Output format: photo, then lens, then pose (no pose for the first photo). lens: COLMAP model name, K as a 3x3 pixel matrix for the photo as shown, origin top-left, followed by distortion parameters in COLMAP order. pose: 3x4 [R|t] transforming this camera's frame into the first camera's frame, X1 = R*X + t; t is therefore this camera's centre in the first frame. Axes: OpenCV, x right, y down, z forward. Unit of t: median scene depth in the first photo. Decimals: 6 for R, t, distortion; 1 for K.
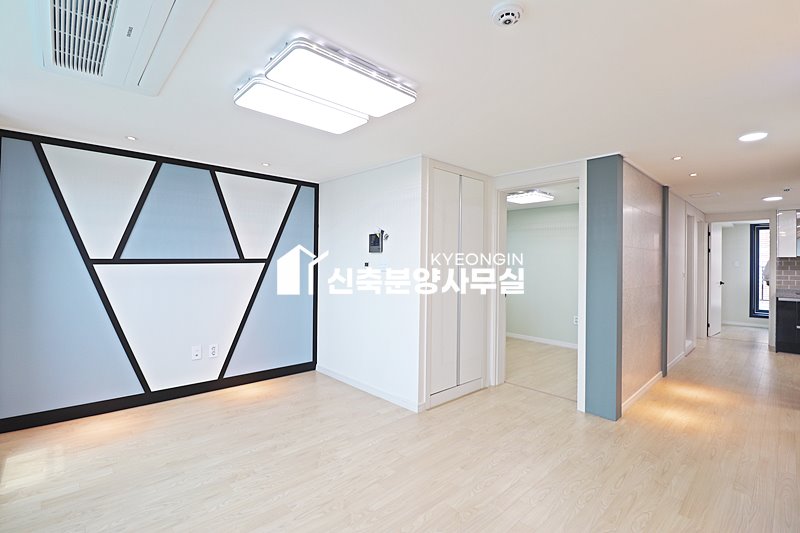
lens RADIAL K [[370.8, 0, 398.1], [0, 370.8, 264.0], [0, 0, 1]] dist [-0.004537, -0.007188]
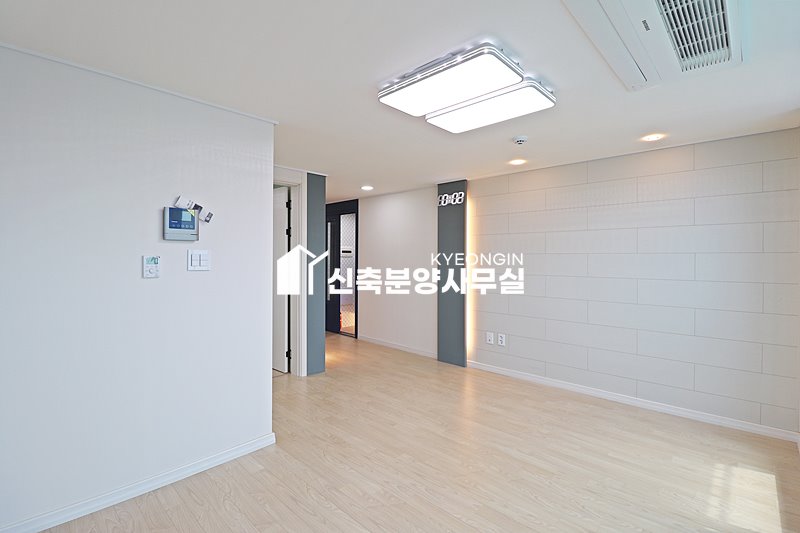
lens RADIAL K [[370.8, 0, 397.6], [0, 370.8, 262.4], [0, 0, 1]] dist [-0.004537, -0.007188]
pose [[-0.064797, -0.020420, 0.997690, -0.921886], [0.004243, 0.999776, 0.020738, -0.008216], [-0.997889, 0.005576, -0.064696, 0.947317]]
